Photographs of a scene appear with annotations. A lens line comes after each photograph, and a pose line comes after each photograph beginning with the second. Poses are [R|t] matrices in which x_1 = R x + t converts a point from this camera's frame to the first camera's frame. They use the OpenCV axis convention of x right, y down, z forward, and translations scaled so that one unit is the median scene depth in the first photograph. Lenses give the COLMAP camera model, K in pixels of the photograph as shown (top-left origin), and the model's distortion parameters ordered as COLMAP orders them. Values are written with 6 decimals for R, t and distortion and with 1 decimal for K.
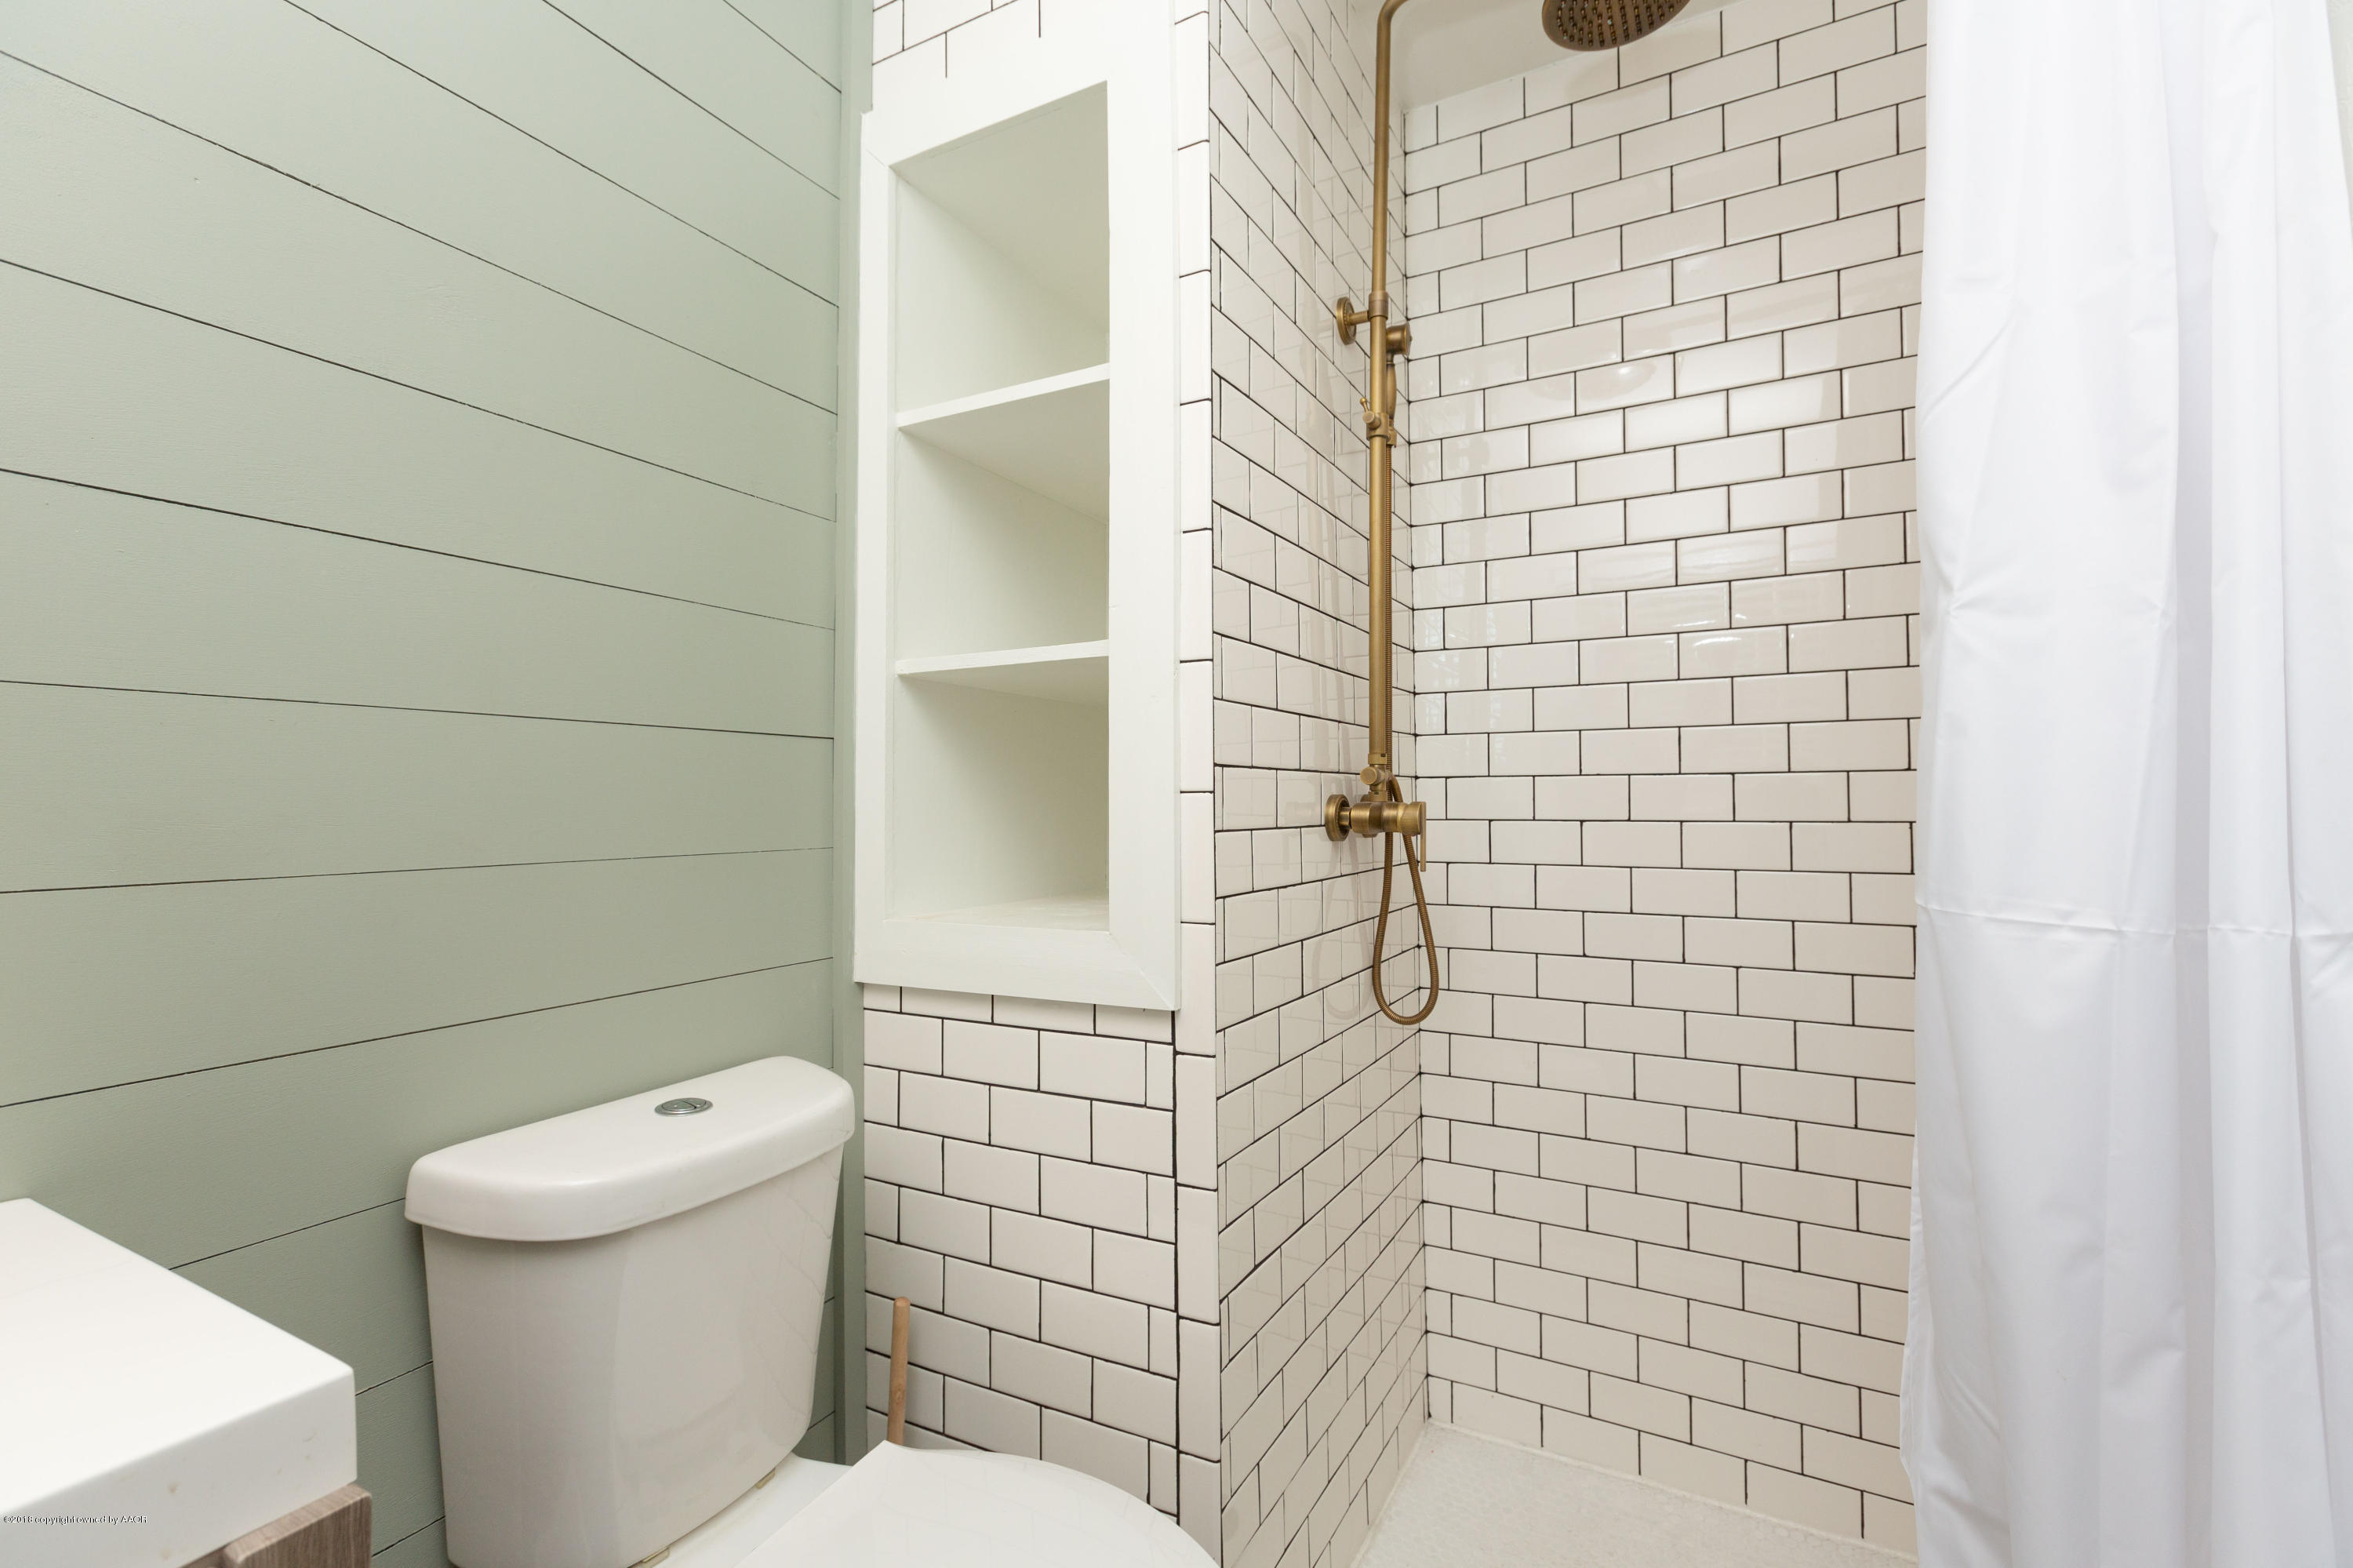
lens RADIAL K [[1039.9, 0, 1174.3], [0, 1039.9, 784.8], [0, 0, 1]] dist [0.001679, 0.000412]
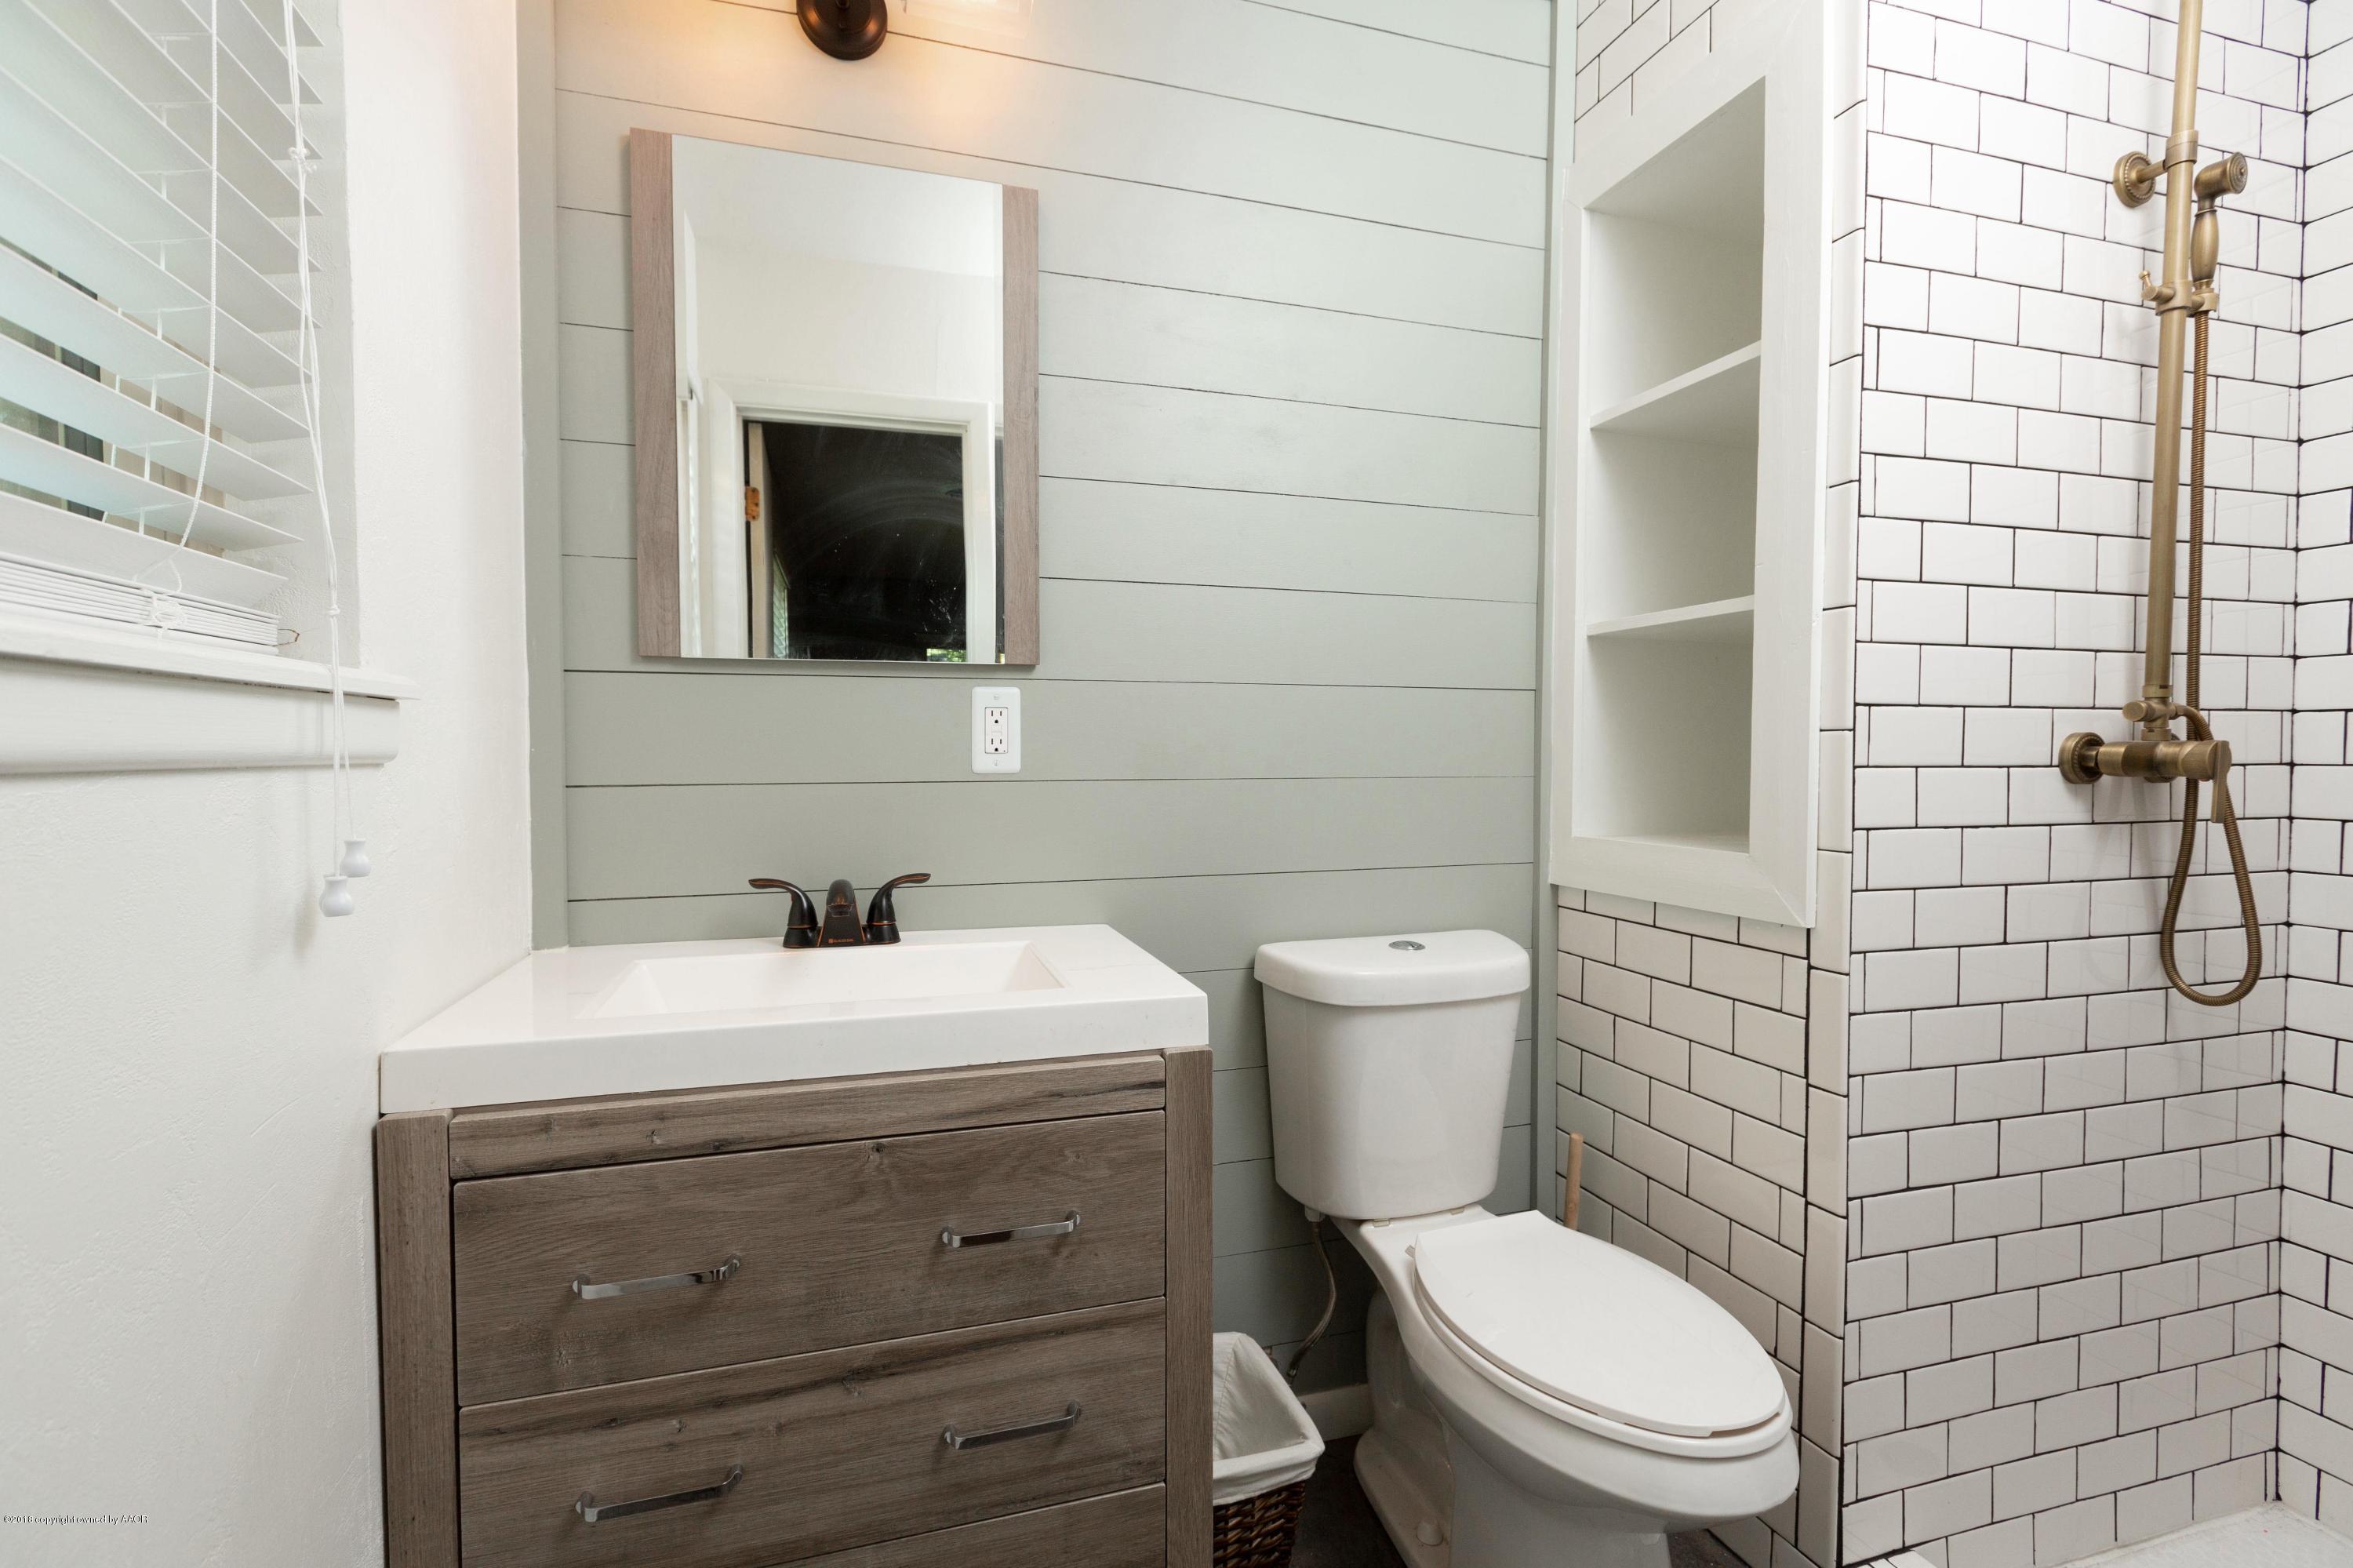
lens RADIAL K [[1039.9, 0, 1174.3], [0, 1039.9, 784.8], [0, 0, 1]] dist [0.001679, 0.000412]
pose [[0.714661, 0.026902, -0.698953, 0.257498], [0.009277, 0.998808, 0.047928, 0.005139], [0.699409, -0.040737, 0.713559, -0.224860]]
